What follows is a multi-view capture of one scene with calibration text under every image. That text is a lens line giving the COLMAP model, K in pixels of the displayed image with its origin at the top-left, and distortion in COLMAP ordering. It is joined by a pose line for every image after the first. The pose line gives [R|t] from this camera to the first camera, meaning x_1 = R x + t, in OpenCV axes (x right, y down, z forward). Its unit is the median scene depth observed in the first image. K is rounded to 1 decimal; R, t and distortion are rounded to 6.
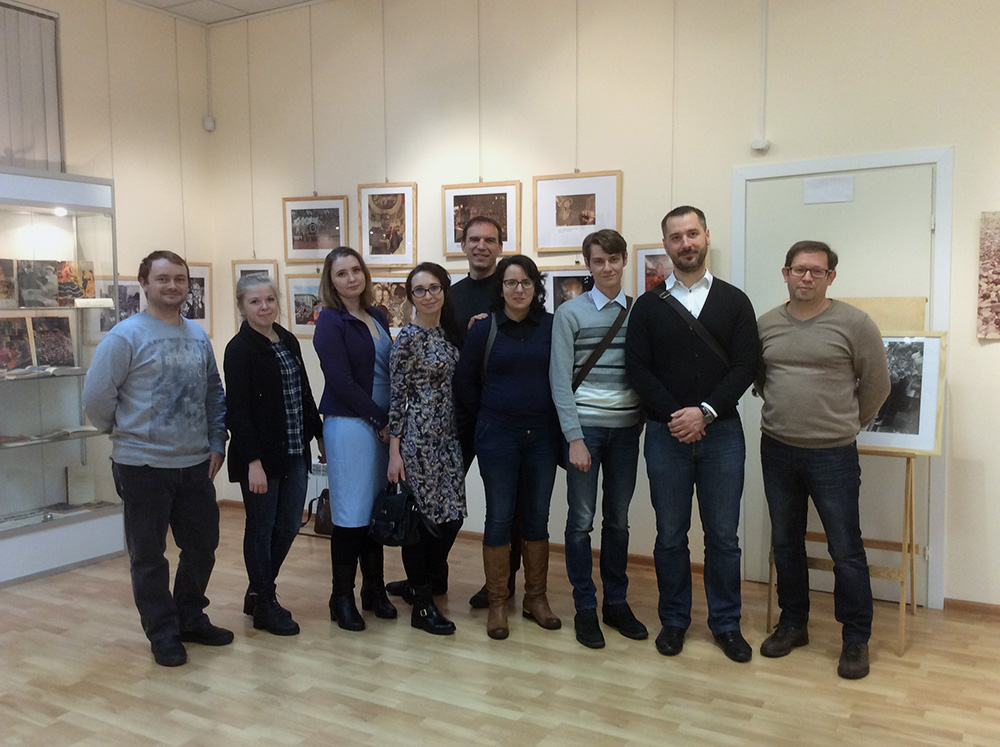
lens RADIAL K [[910.2, 0, 500.0], [0, 910.2, 373.5], [0, 0, 1]] dist [0.137372, -0.255654]
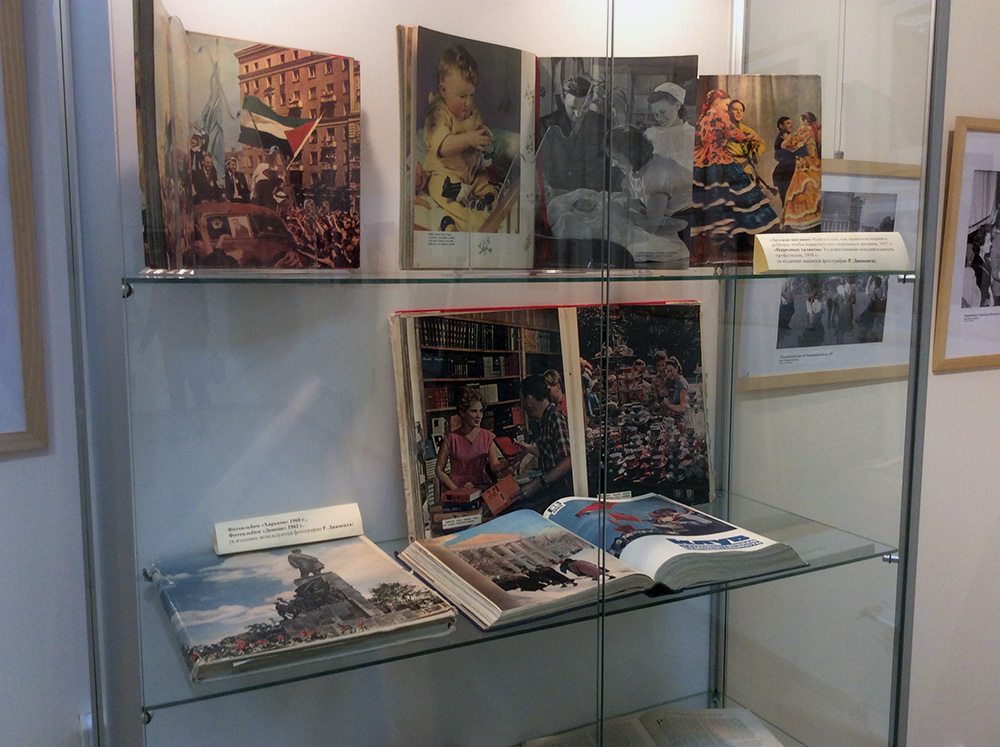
lens RADIAL K [[910.2, 0, 500.0], [0, 910.2, 373.5], [0, 0, 1]] dist [0.137372, -0.255654]
pose [[0.860598, 0.072246, -0.504134, -0.397702], [-0.045841, 0.996858, 0.064602, -0.058158], [0.507217, -0.032487, 0.861206, 0.775284]]
